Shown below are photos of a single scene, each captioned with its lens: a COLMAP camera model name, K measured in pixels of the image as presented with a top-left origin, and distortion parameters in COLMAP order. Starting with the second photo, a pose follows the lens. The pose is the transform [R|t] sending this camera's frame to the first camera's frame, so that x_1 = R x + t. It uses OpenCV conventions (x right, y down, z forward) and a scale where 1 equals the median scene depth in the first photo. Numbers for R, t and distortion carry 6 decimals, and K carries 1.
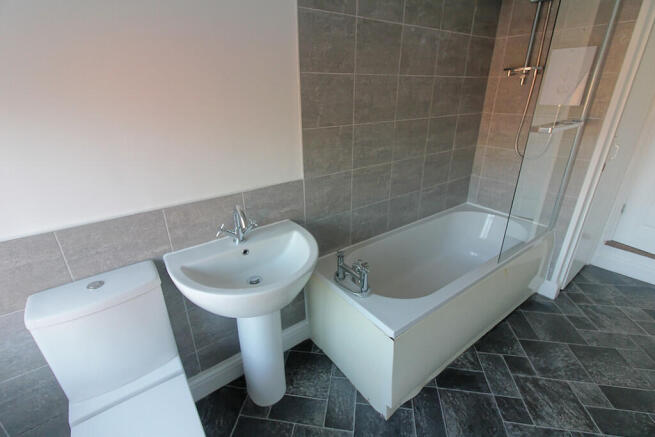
lens RADIAL K [[302.5, 0, 326.2], [0, 302.5, 216.0], [0, 0, 1]] dist [0.002356, -0.000113]
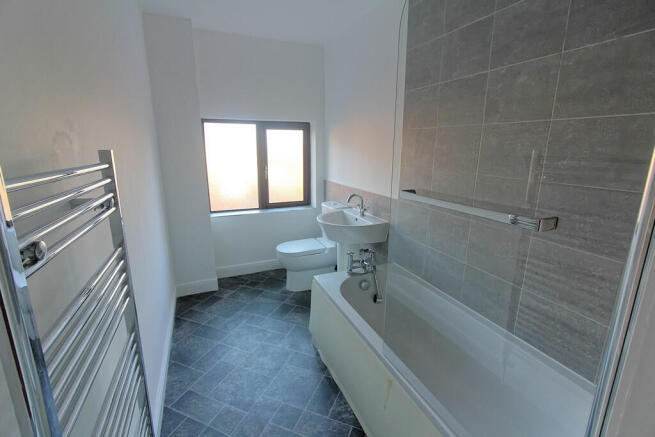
lens RADIAL K [[302.5, 0, 326.7], [0, 302.5, 216.5], [0, 0, 1]] dist [0.002356, -0.000113]
pose [[-0.237577, 0.229607, -0.943842, 1.250688], [-0.380404, 0.872062, 0.307898, -0.328829], [0.893784, 0.432191, -0.119838, 0.814399]]
